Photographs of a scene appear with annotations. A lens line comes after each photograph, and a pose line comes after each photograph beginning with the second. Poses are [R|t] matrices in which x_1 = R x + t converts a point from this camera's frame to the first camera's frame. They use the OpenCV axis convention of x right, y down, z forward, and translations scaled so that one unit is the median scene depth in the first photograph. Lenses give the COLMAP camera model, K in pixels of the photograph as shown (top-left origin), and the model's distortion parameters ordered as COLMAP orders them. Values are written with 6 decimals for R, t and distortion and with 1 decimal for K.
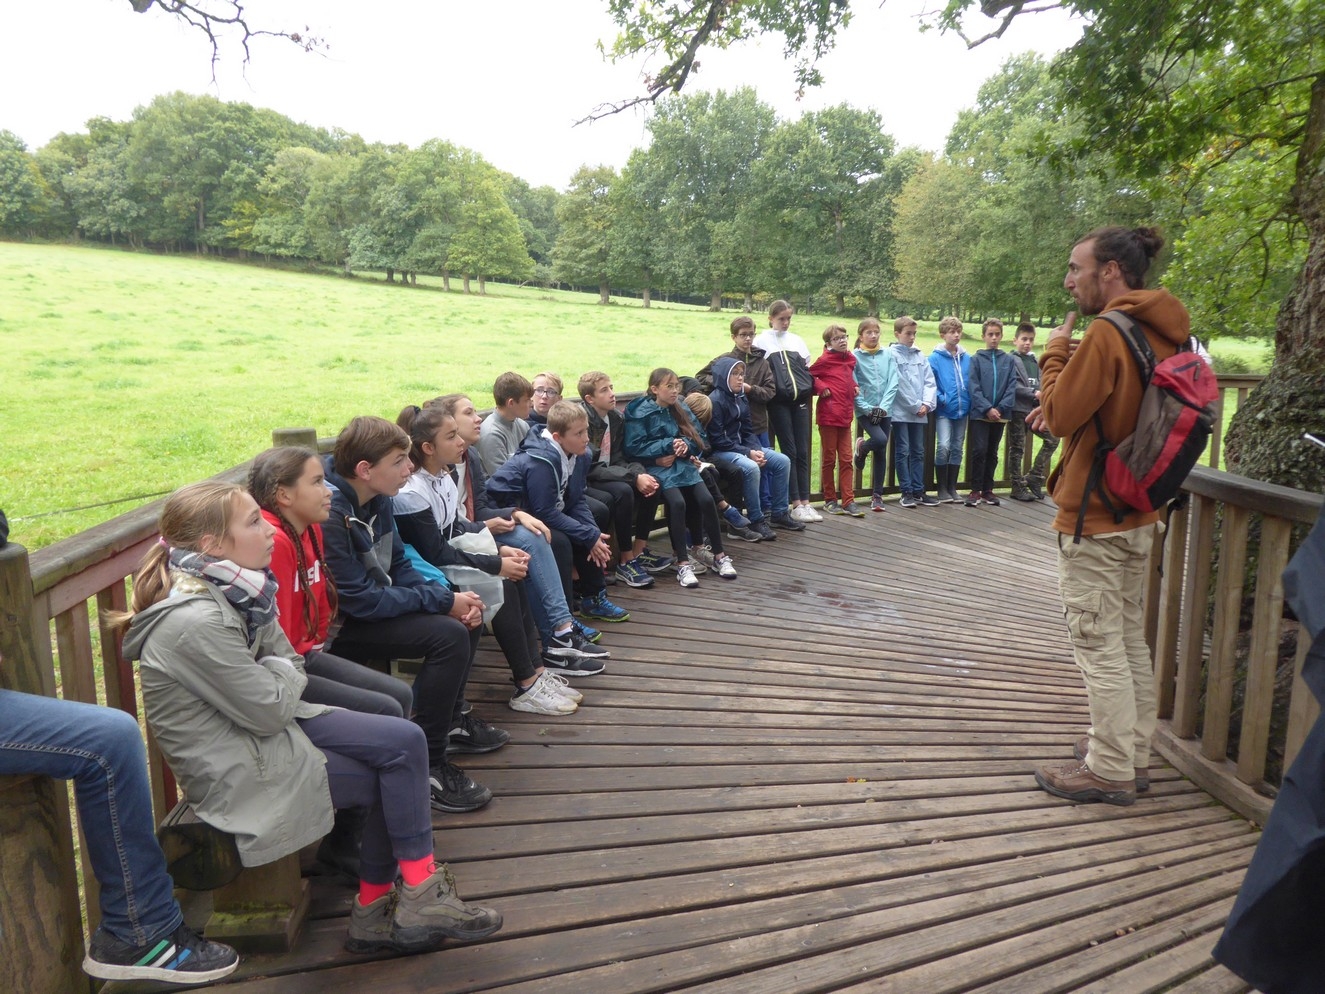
lens RADIAL K [[959.7, 0, 664.0], [0, 959.7, 494.1], [0, 0, 1]] dist [-0.009341, -0.005667]
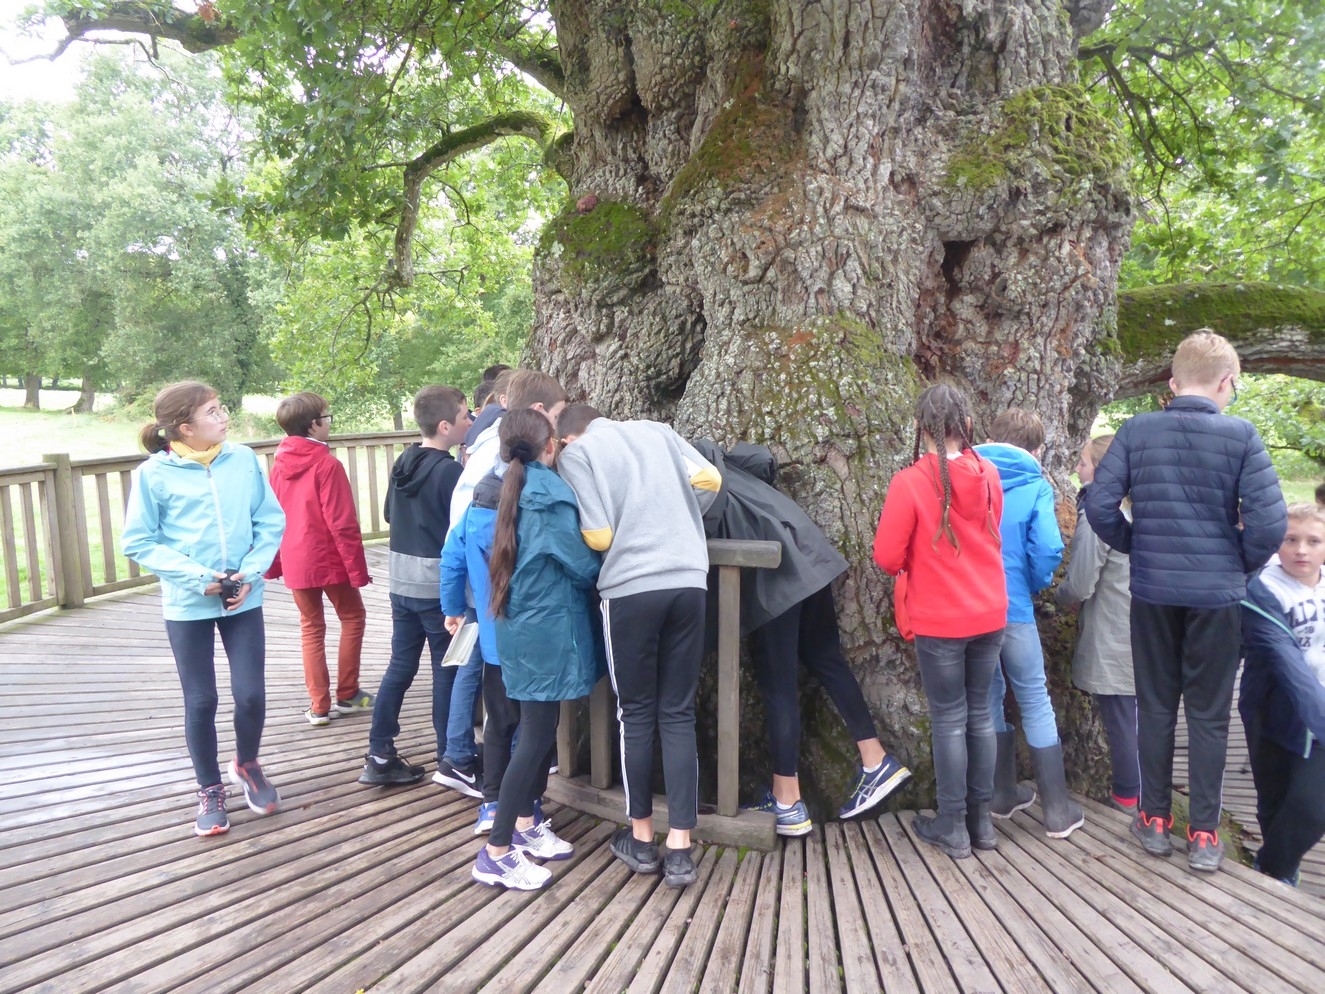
lens RADIAL K [[959.7, 0, 659.3], [0, 959.7, 496.3], [0, 0, 1]] dist [-0.009341, -0.005667]
pose [[0.568184, -0.114292, 0.814926, -0.090983], [0.160537, 0.986675, 0.026449, -0.029079], [-0.807090, 0.115798, 0.578961, 0.122194]]
